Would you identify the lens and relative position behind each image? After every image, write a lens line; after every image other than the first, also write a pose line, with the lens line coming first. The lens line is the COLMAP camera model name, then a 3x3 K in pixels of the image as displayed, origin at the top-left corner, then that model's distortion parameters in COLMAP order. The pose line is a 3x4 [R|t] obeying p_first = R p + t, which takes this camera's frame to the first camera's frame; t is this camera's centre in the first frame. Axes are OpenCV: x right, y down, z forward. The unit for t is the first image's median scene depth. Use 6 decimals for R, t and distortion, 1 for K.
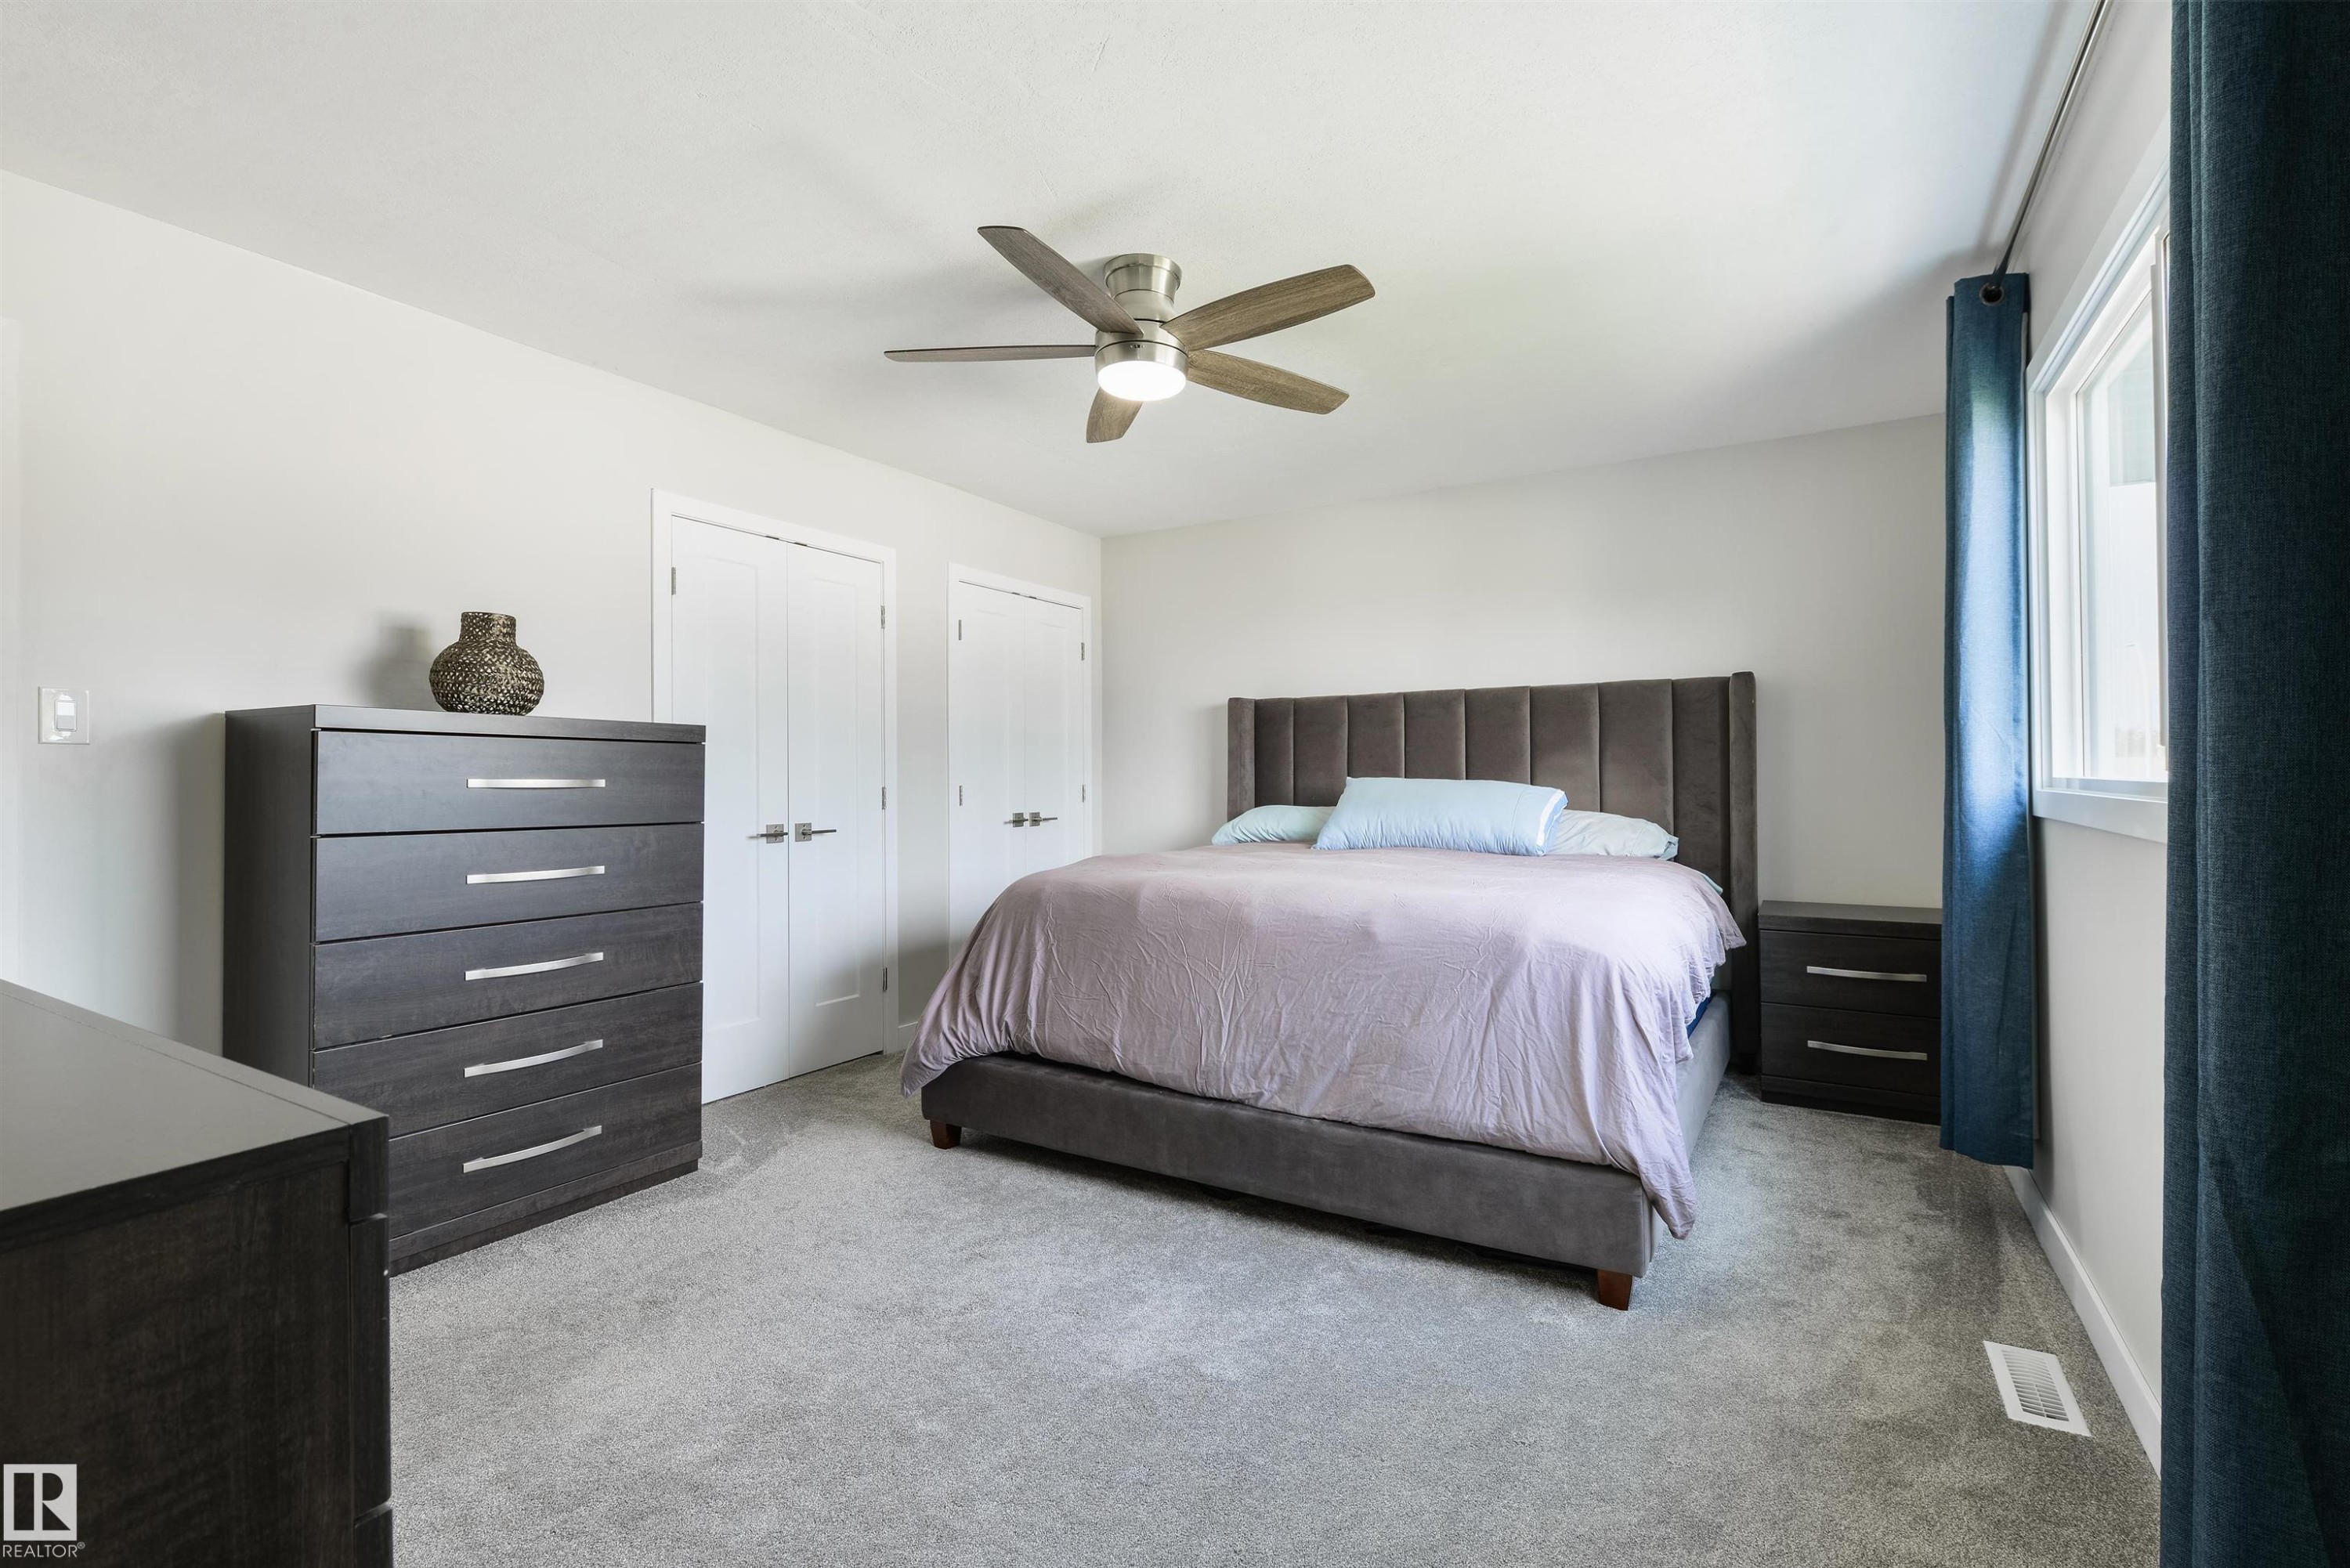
lens RADIAL K [[1038.2, 0, 1196.9], [0, 1038.2, 765.4], [0, 0, 1]] dist [0.002534, -0.008518]
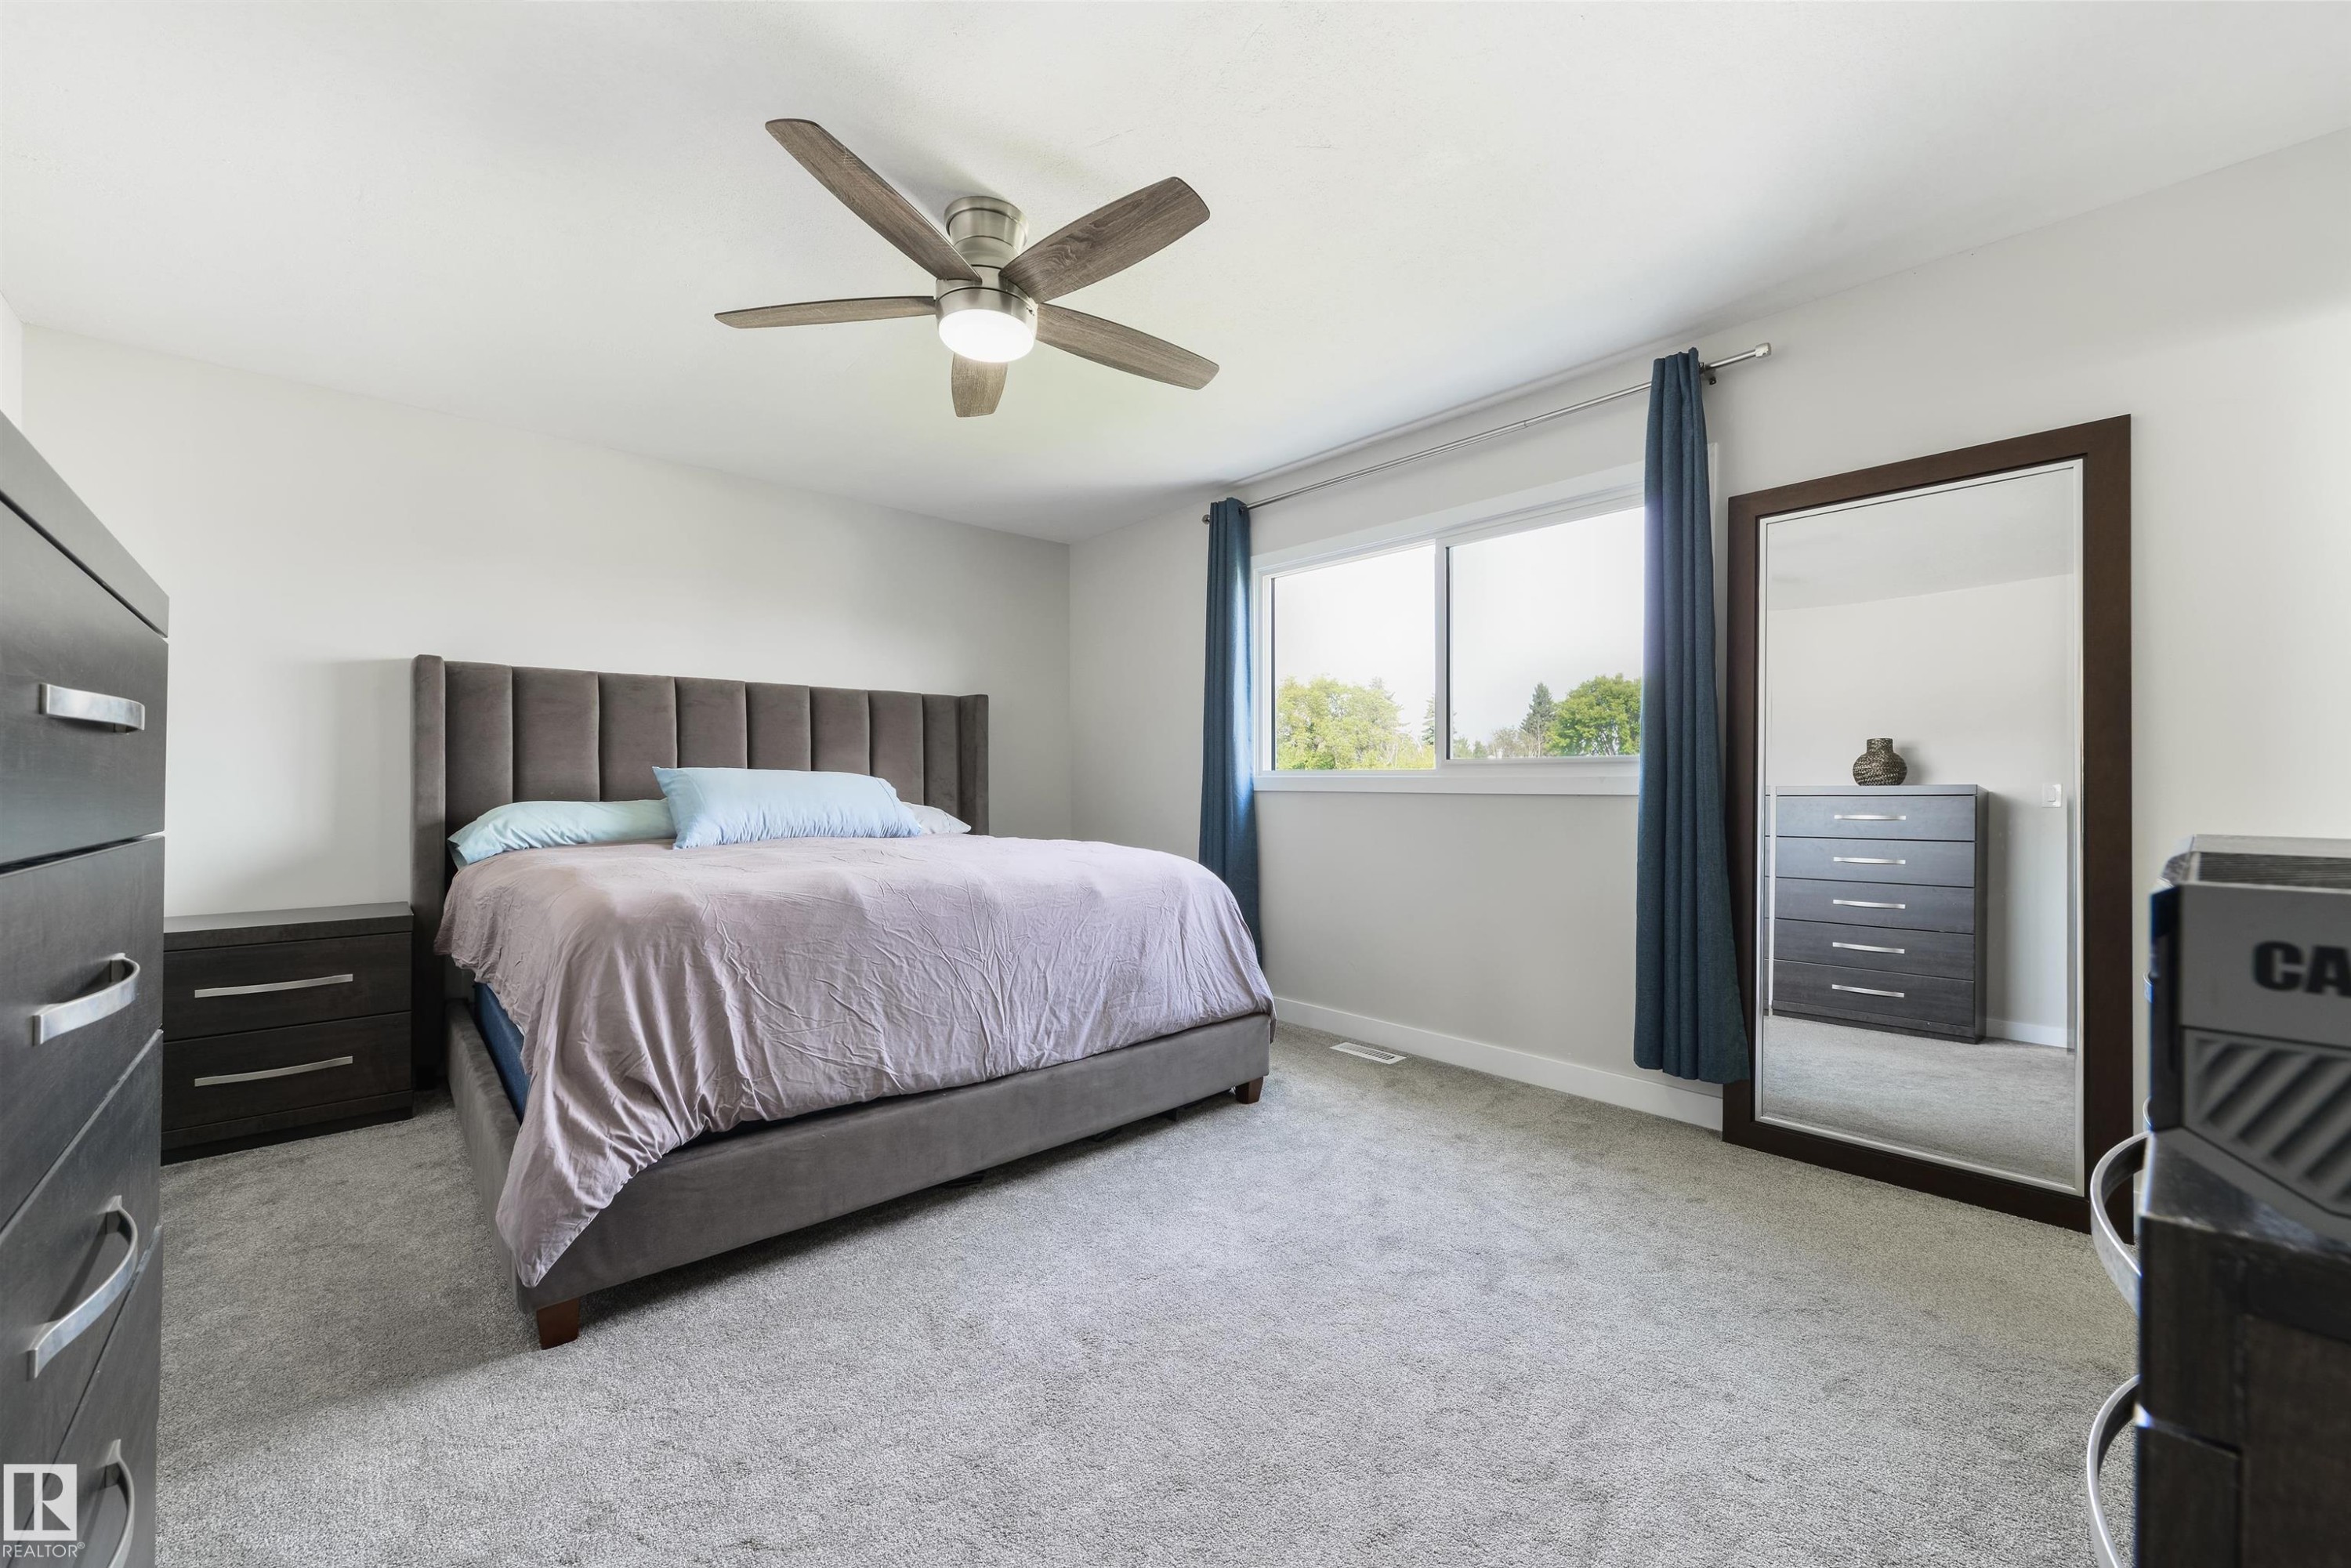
lens RADIAL K [[918.4, 0, 1195.7], [0, 918.4, 779.9], [0, 0, 1]] dist [0.002665, -0.000030]
pose [[0.286607, 0.007022, 0.958022, -0.718690], [-0.010828, 0.999933, -0.004090, 0.031070], [-0.957987, -0.009201, 0.286664, 0.517997]]
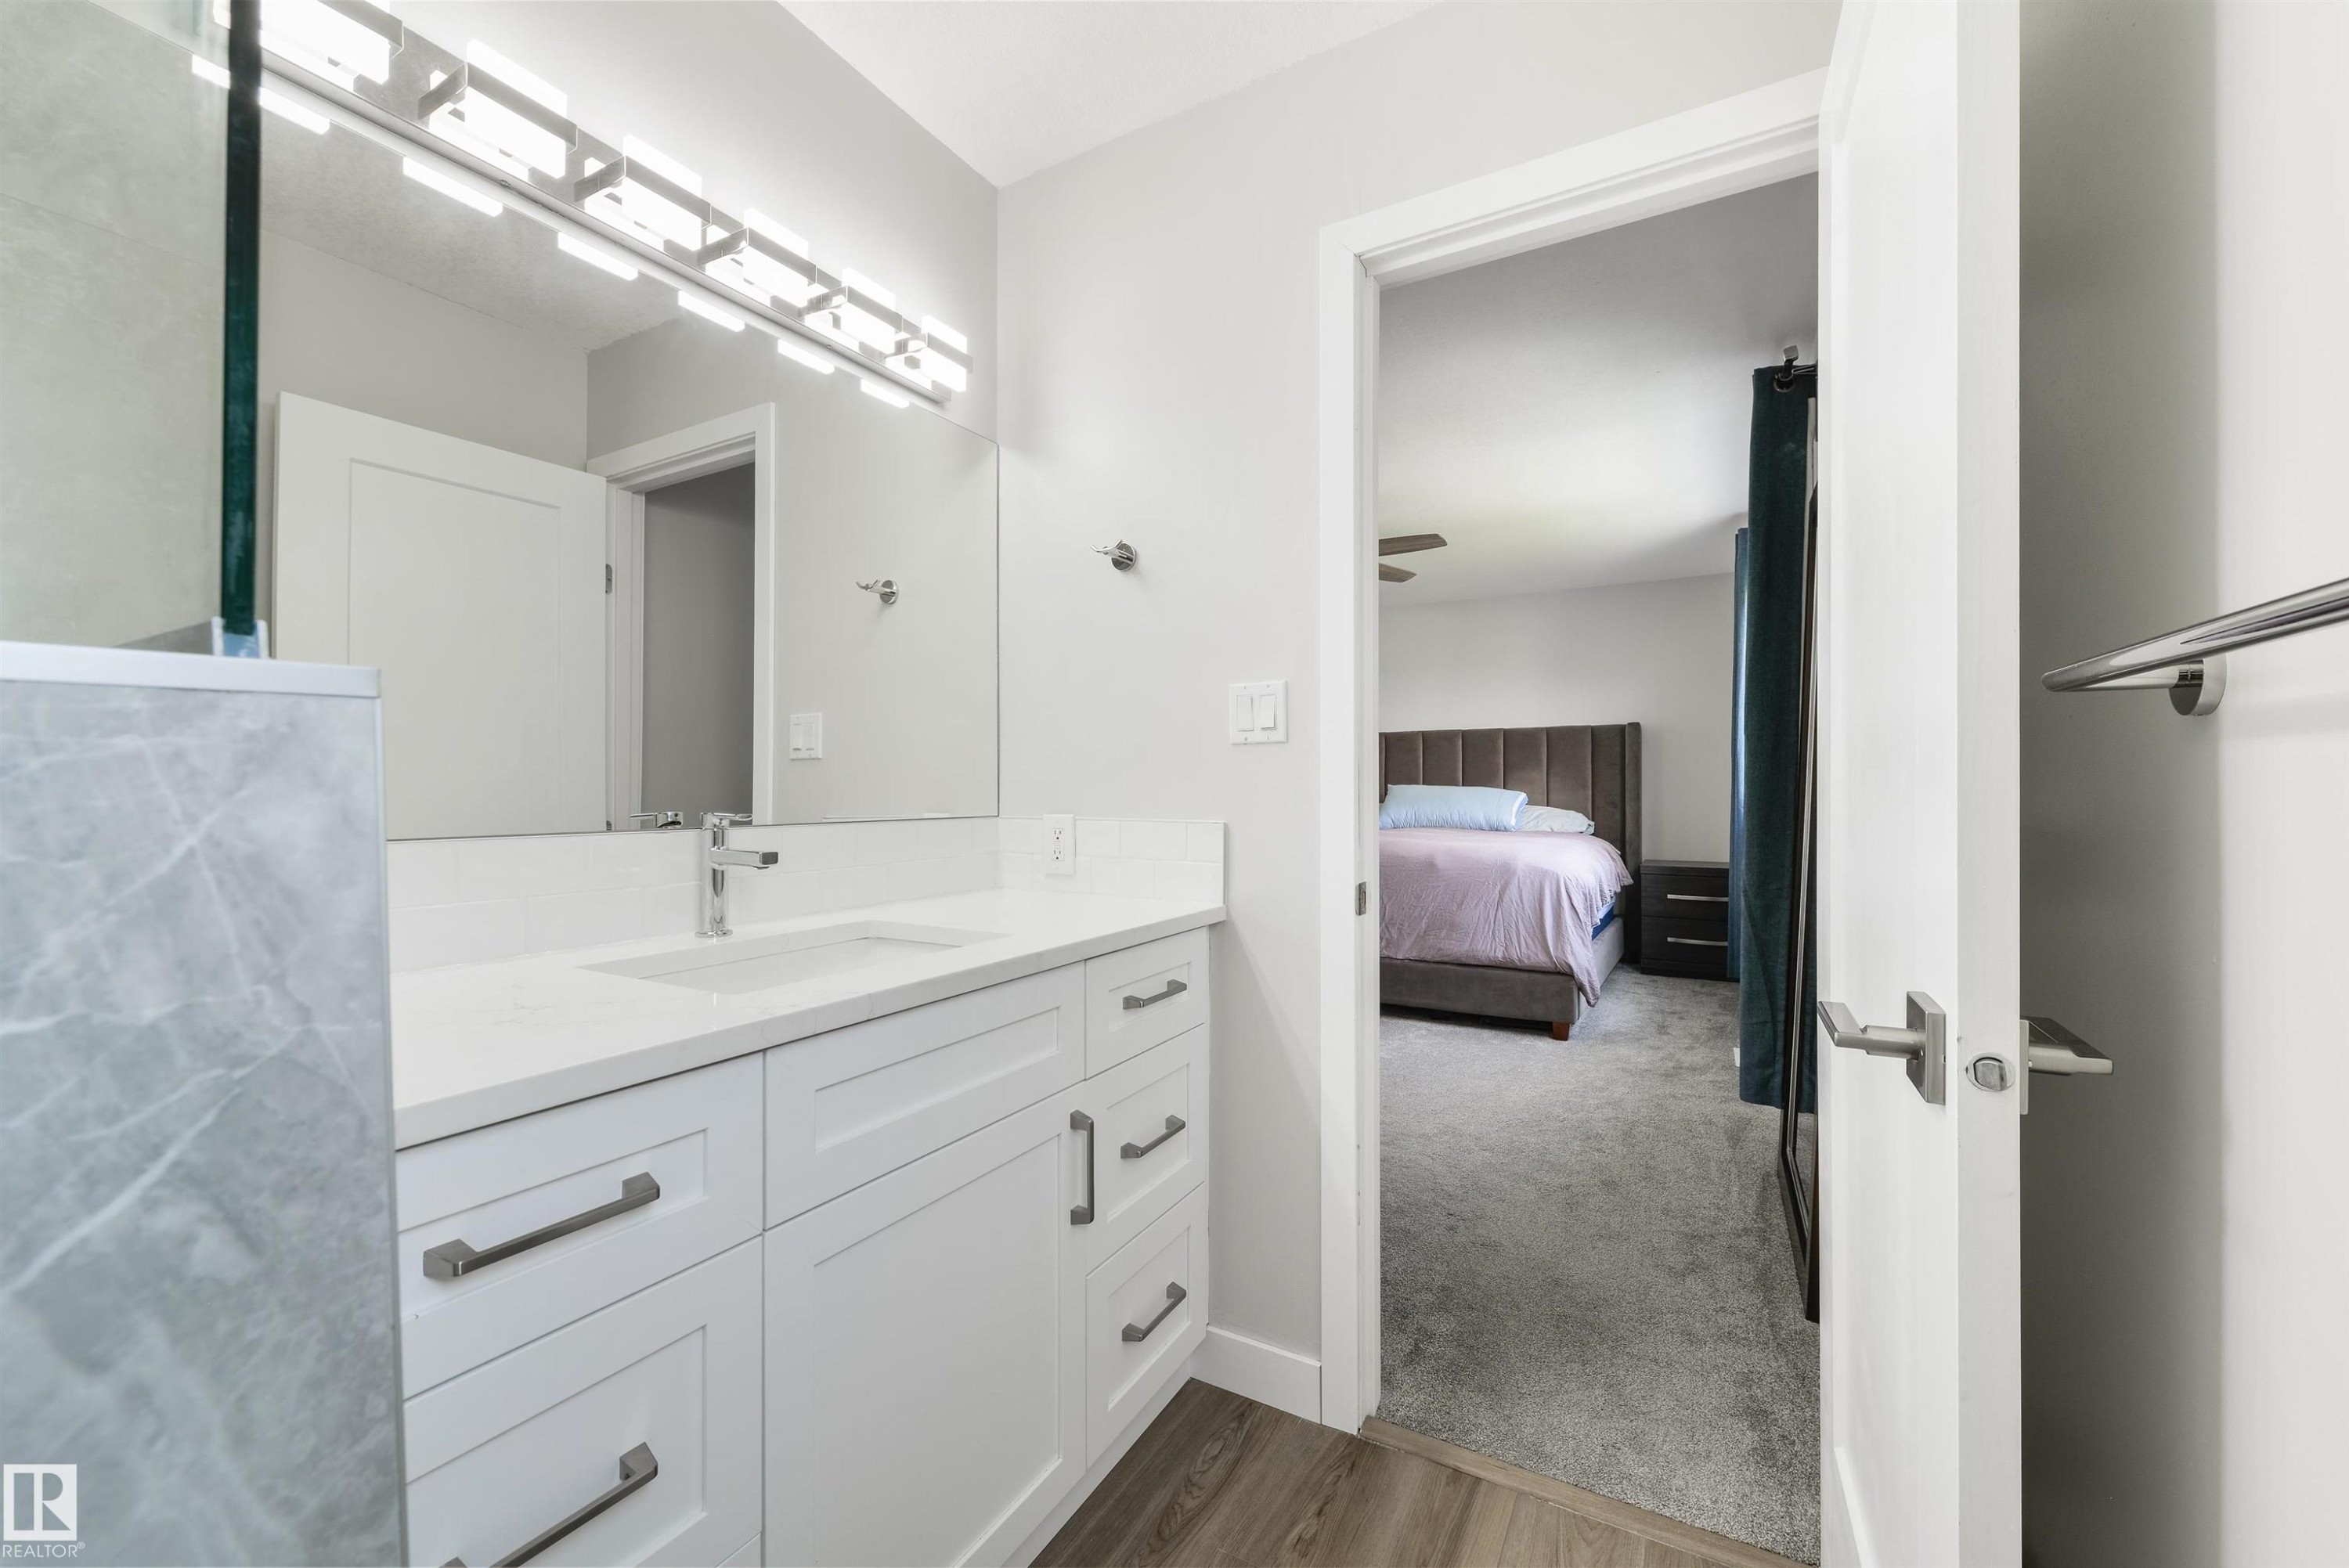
lens RADIAL K [[917.5, 0, 1194.6], [0, 917.5, 779.9], [0, 0, 1]] dist [0.002665, -0.000030]
pose [[0.999778, 0.006006, 0.020202, -0.274192], [-0.006085, 0.999974, 0.003881, 0.001178], [-0.020178, -0.004003, 0.999788, -0.606121]]
